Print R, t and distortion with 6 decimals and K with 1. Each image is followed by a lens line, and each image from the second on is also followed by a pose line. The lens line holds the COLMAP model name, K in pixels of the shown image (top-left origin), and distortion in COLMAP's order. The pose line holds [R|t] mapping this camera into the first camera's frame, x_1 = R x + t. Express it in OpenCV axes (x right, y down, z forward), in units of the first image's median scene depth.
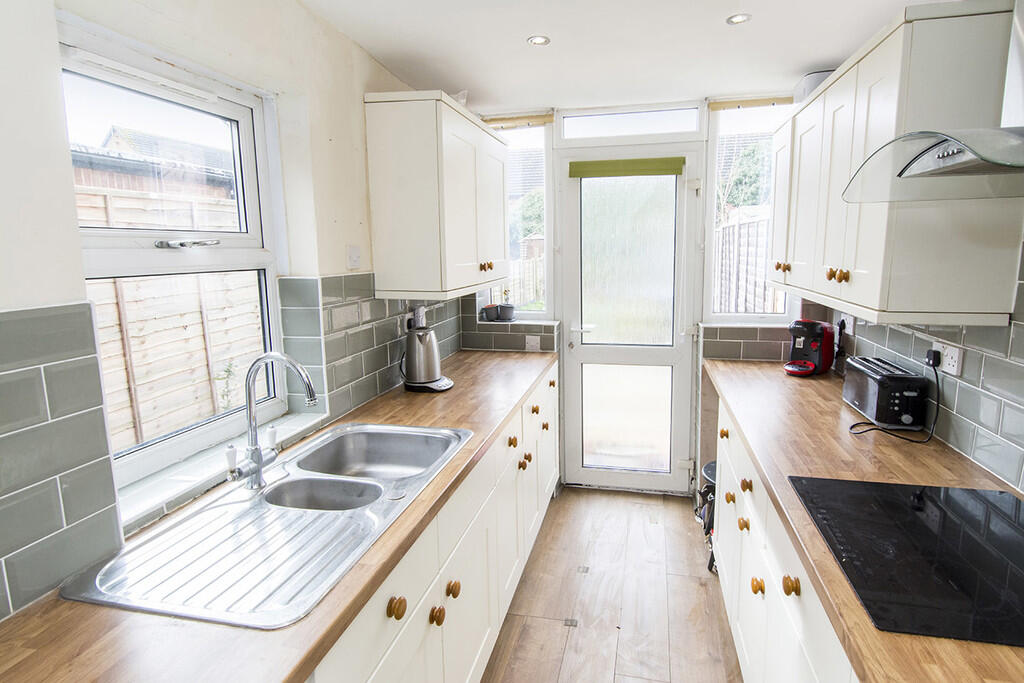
lens RADIAL K [[548.4, 0, 516.4], [0, 548.4, 334.4], [0, 0, 1]] dist [0.004260, 0.000117]
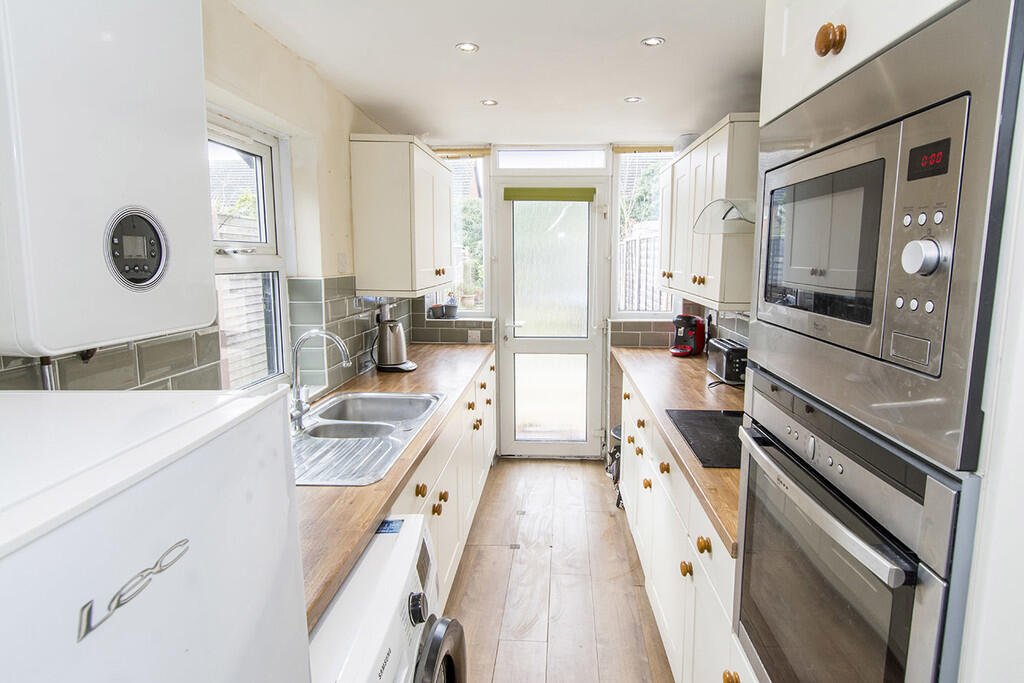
lens RADIAL K [[536.9, 0, 509.3], [0, 536.9, 327.2], [0, 0, 1]] dist [-0.000215, -0.001744]
pose [[0.989989, -0.002540, 0.141124, -0.078515], [0.006101, 0.999674, -0.024801, 0.033457], [-0.141015, 0.025413, 0.989681, -0.227765]]
